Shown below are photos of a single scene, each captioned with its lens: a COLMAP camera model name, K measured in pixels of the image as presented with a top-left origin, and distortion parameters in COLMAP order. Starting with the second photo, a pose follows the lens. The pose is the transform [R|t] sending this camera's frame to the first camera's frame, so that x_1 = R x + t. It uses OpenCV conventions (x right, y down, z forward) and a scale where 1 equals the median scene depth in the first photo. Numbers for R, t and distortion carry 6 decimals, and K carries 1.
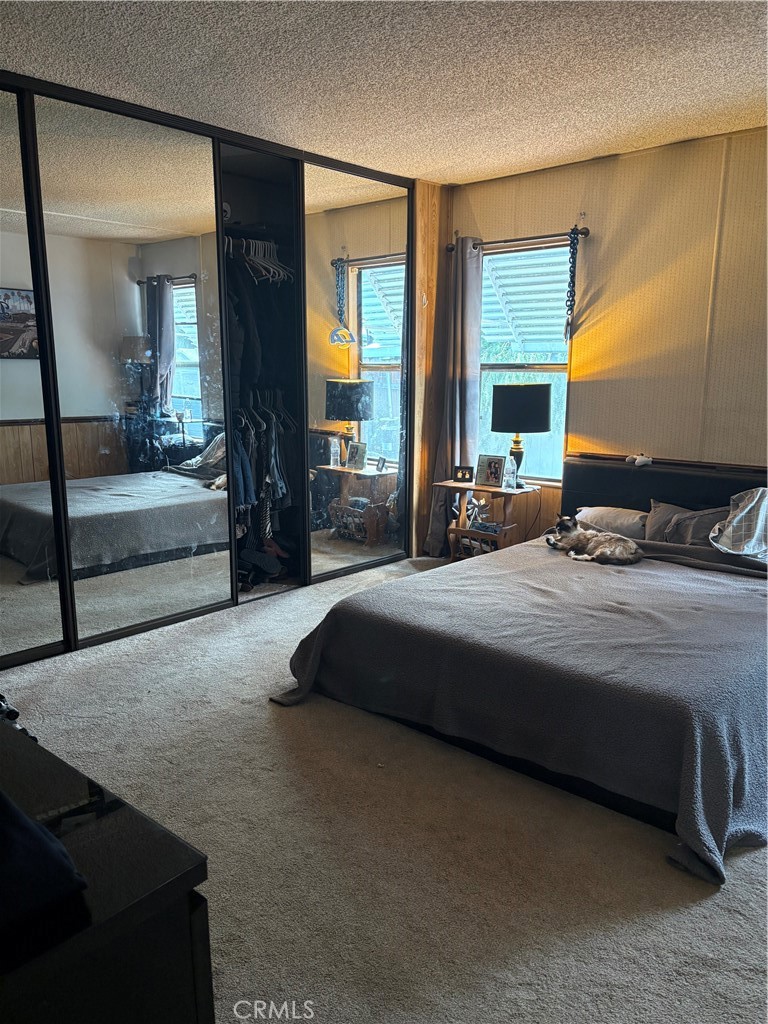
lens RADIAL K [[765.1, 0, 387.1], [0, 765.1, 512.0], [0, 0, 1]] dist [0.070535, -0.079255]
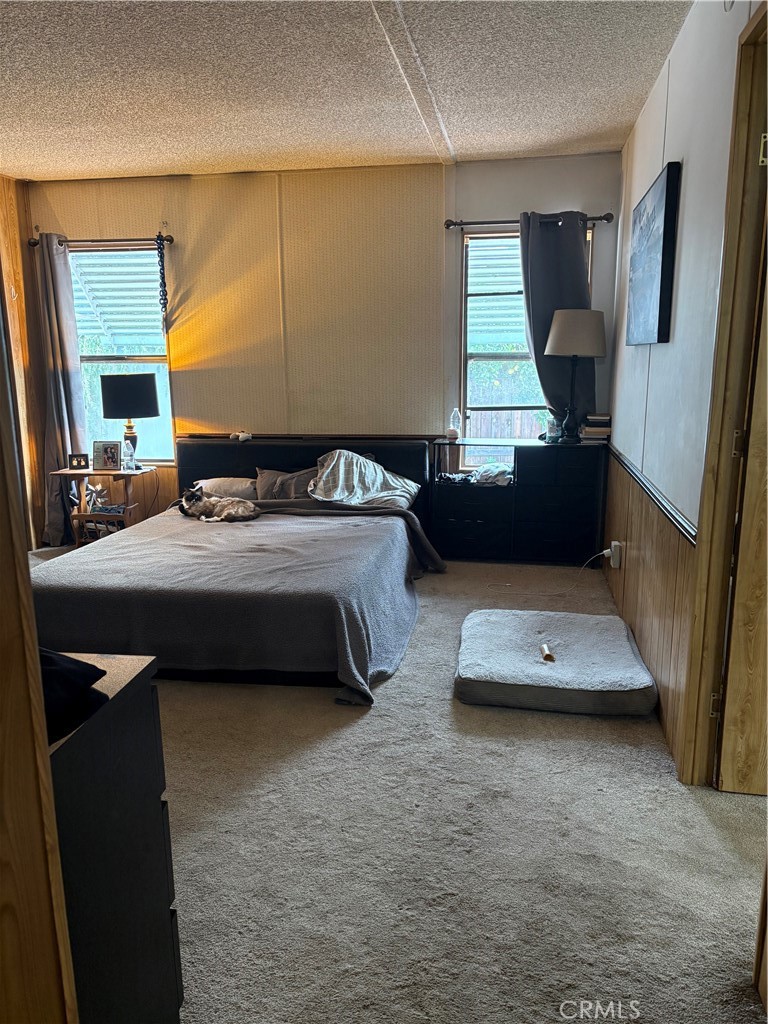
lens RADIAL K [[790.3, 0, 381.5], [0, 790.3, 514.9], [0, 0, 1]] dist [0.050728, -0.052082]
pose [[0.839572, -0.115768, 0.530770, -0.147704], [0.113671, 0.992839, 0.036747, 0.031522], [-0.531223, 0.029482, 0.846719, -0.140857]]
